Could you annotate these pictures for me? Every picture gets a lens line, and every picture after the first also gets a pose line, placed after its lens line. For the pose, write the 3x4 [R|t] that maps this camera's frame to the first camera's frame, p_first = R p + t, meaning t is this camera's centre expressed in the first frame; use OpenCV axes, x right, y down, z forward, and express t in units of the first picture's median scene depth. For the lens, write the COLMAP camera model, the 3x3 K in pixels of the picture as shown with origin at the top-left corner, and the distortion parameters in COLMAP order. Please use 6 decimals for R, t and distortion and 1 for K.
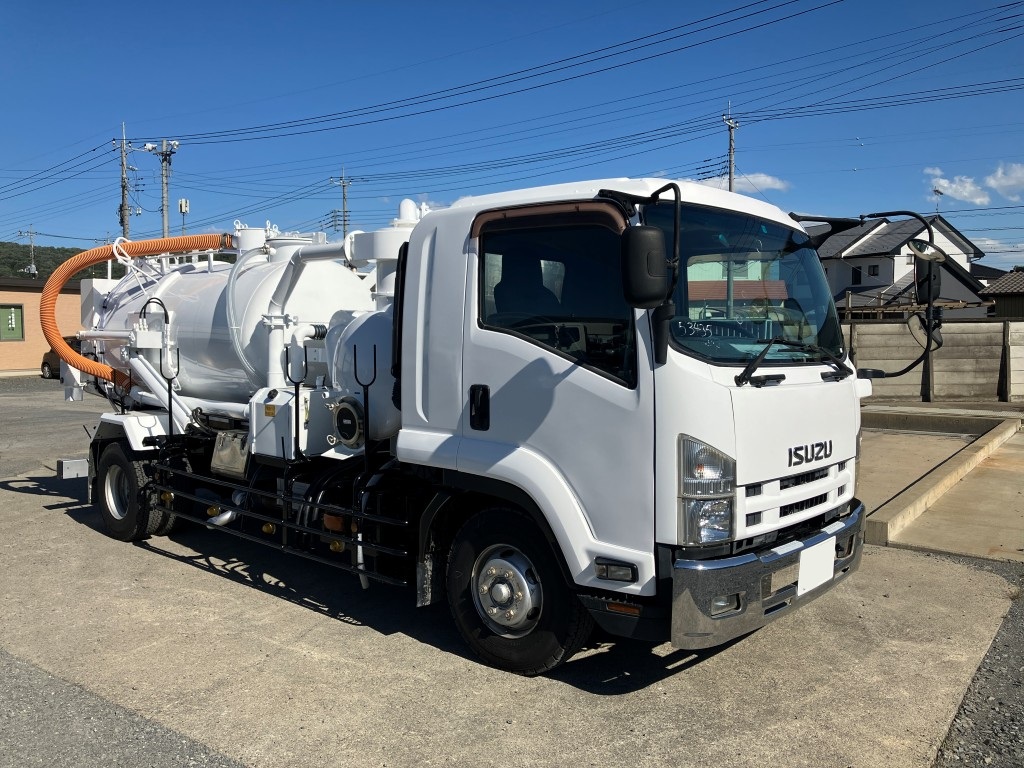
lens RADIAL K [[835.9, 0, 515.5], [0, 835.9, 387.3], [0, 0, 1]] dist [-0.012430, 0.015646]
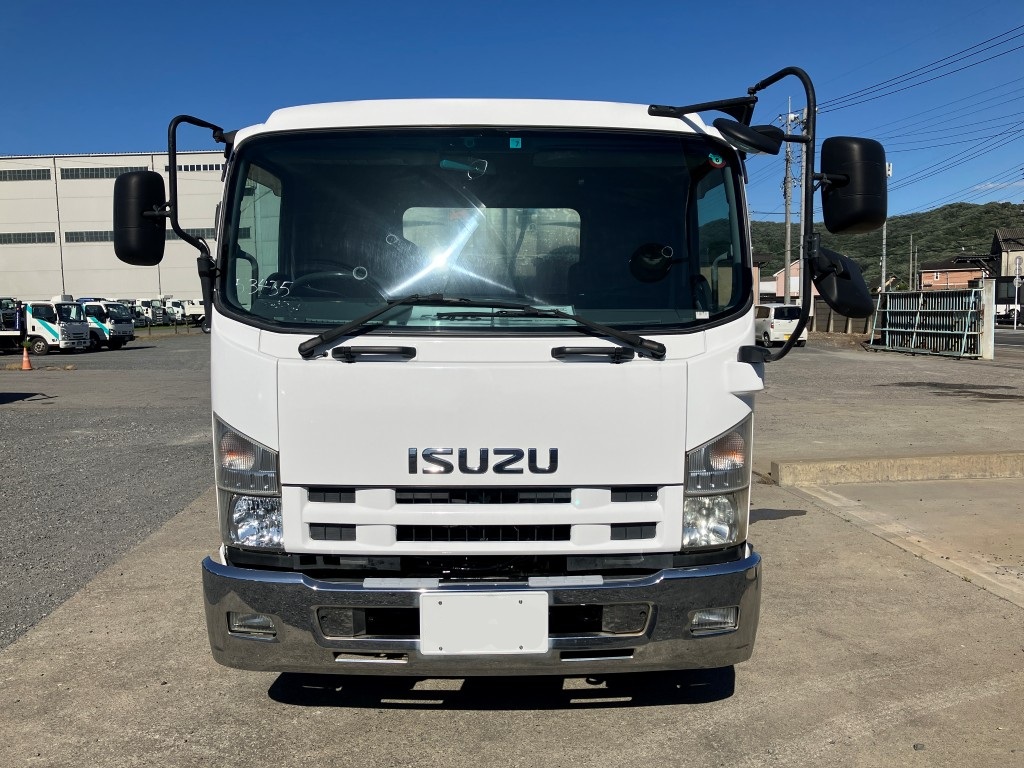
lens RADIAL K [[835.9, 0, 513.8], [0, 835.9, 377.8], [0, 0, 1]] dist [-0.012430, 0.015646]
pose [[0.686217, 0.055125, -0.725305, 0.915425], [-0.035783, 0.998475, 0.042032, -0.021997], [0.726516, -0.002890, 0.687144, 0.569336]]
